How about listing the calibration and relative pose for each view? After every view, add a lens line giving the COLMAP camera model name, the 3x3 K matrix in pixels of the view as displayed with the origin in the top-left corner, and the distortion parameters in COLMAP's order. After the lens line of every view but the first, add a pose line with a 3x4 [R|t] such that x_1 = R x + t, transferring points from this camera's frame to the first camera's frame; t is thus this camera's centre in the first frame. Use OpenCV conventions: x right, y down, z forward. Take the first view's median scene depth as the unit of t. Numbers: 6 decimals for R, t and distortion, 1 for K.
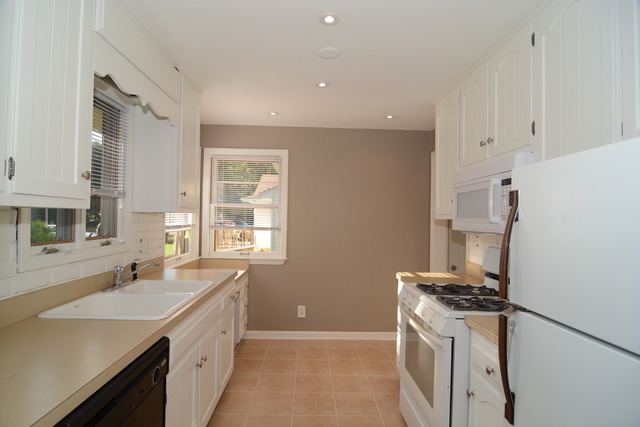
lens RADIAL K [[345.3, 0, 316.9], [0, 345.3, 214.5], [0, 0, 1]] dist [-0.001722, -0.013657]
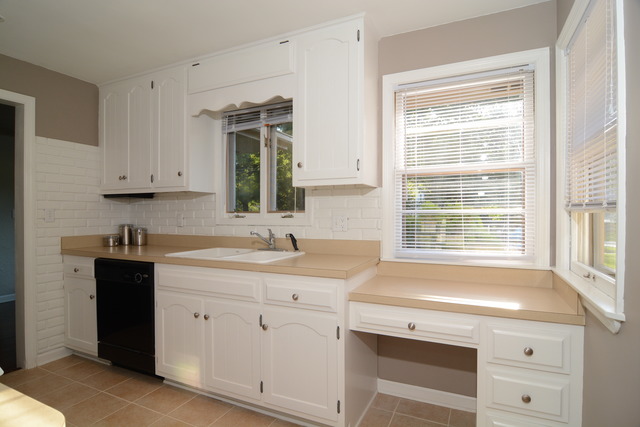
lens RADIAL K [[345.3, 0, 316.9], [0, 345.3, 214.5], [0, 0, 1]] dist [-0.001722, -0.013657]
pose [[-0.457827, -0.017749, -0.888864, 0.350727], [0.003188, 0.999761, -0.021605, 0.080132], [0.889036, -0.012725, -0.457661, 1.272354]]
